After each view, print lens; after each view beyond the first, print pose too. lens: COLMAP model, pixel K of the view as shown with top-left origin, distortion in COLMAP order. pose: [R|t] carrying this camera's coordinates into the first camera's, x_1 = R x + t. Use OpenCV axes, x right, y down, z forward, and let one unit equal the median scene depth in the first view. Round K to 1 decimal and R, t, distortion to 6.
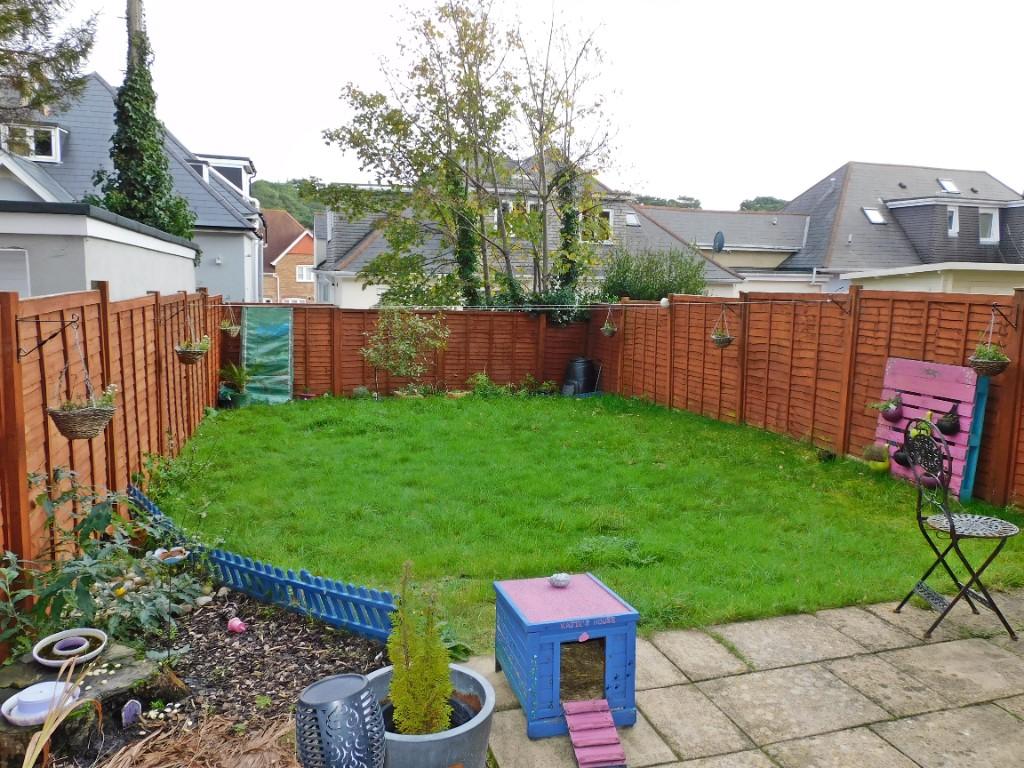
lens RADIAL K [[799.9, 0, 568.8], [0, 799.9, 383.1], [0, 0, 1]] dist [-0.000931, -0.048353]
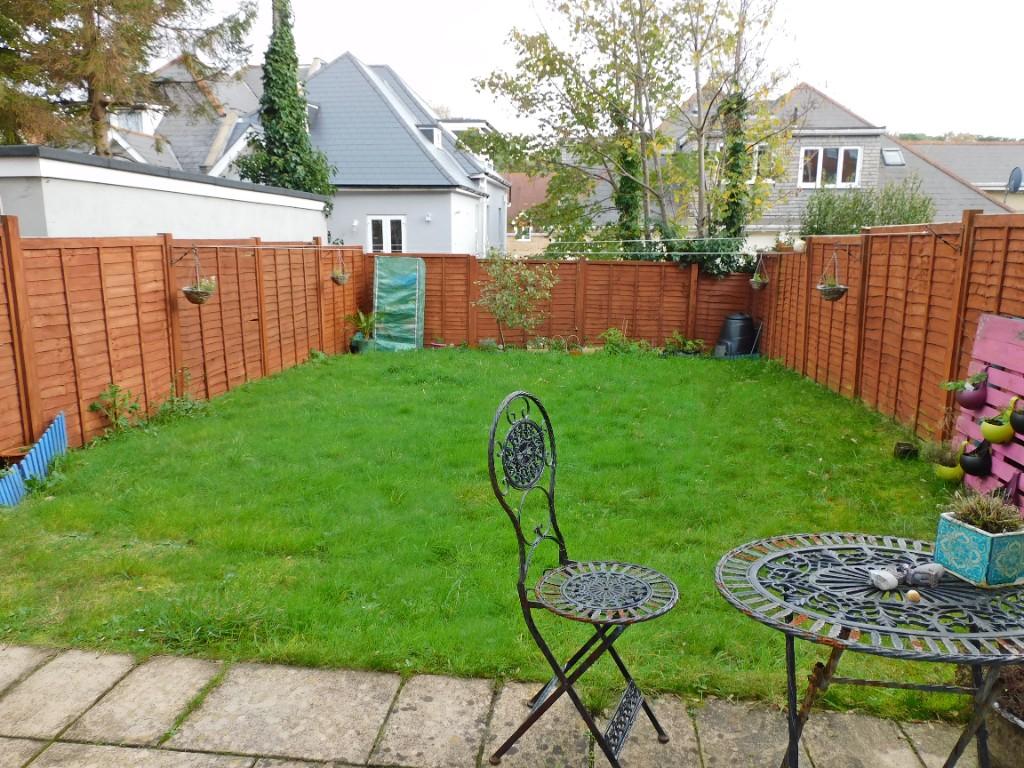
lens RADIAL K [[788.6, 0, 512.0], [0, 788.6, 384.0], [0, 0, 1]] dist [0.000265, -0.025432]
pose [[0.903252, 0.059693, -0.424938, 0.207604], [-0.037501, 0.997469, 0.060406, 0.001276], [0.427468, -0.038626, 0.903205, 0.146915]]
